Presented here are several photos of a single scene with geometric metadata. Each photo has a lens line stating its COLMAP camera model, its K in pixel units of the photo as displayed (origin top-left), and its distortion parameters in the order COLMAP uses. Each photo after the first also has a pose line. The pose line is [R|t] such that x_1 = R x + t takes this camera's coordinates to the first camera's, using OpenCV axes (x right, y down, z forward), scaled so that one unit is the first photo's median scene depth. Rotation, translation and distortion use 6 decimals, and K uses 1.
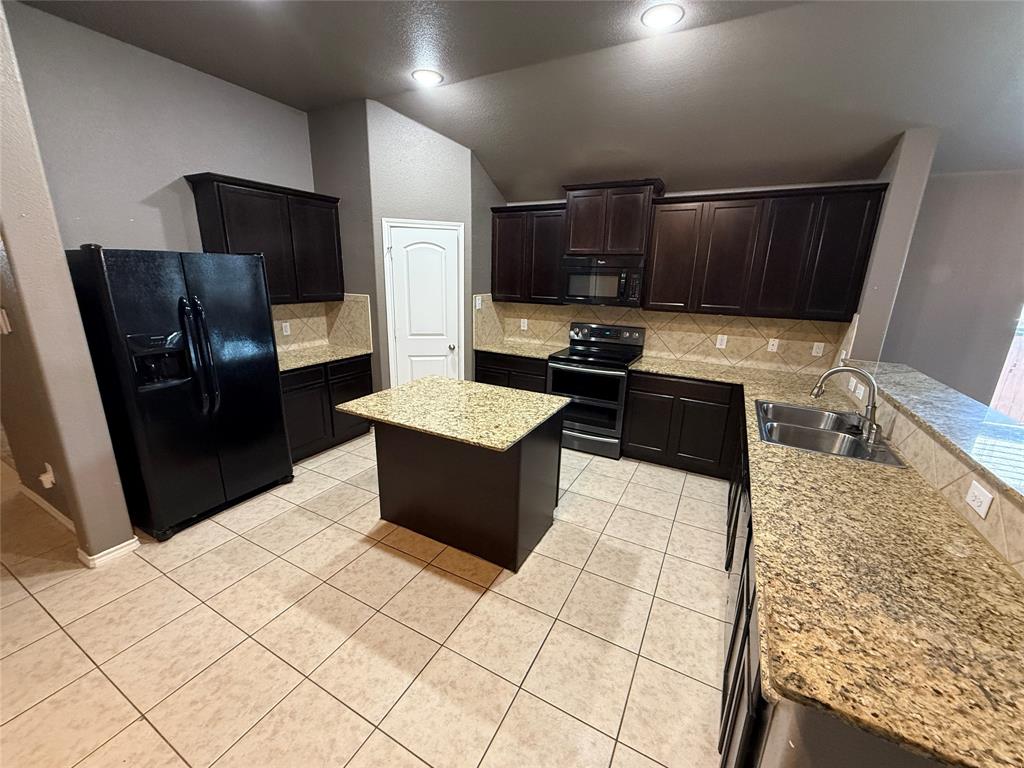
lens RADIAL K [[408.0, 0, 508.6], [0, 408.0, 382.7], [0, 0, 1]] dist [-0.000222, 0.000819]
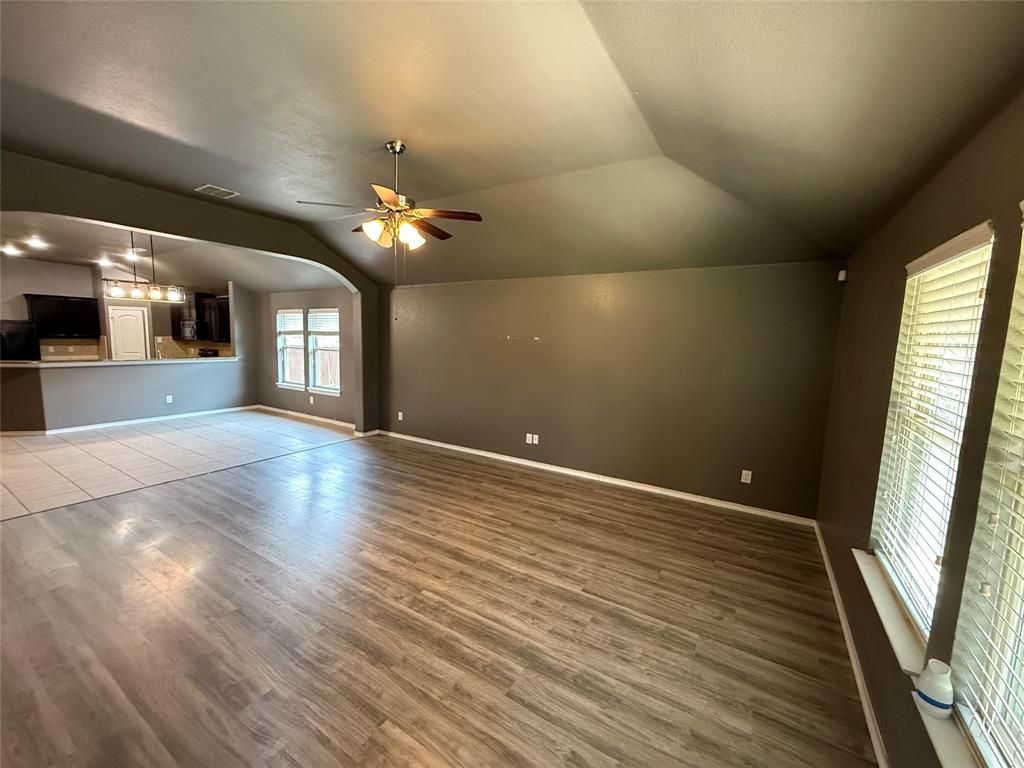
lens RADIAL K [[408.0, 0, 508.6], [0, 408.0, 382.7], [0, 0, 1]] dist [-0.000222, 0.000819]
pose [[0.998232, 0.007877, -0.058911, 2.096322], [-0.016954, 0.987736, -0.155213, 0.381755], [0.056966, 0.155937, 0.986123, -1.172551]]
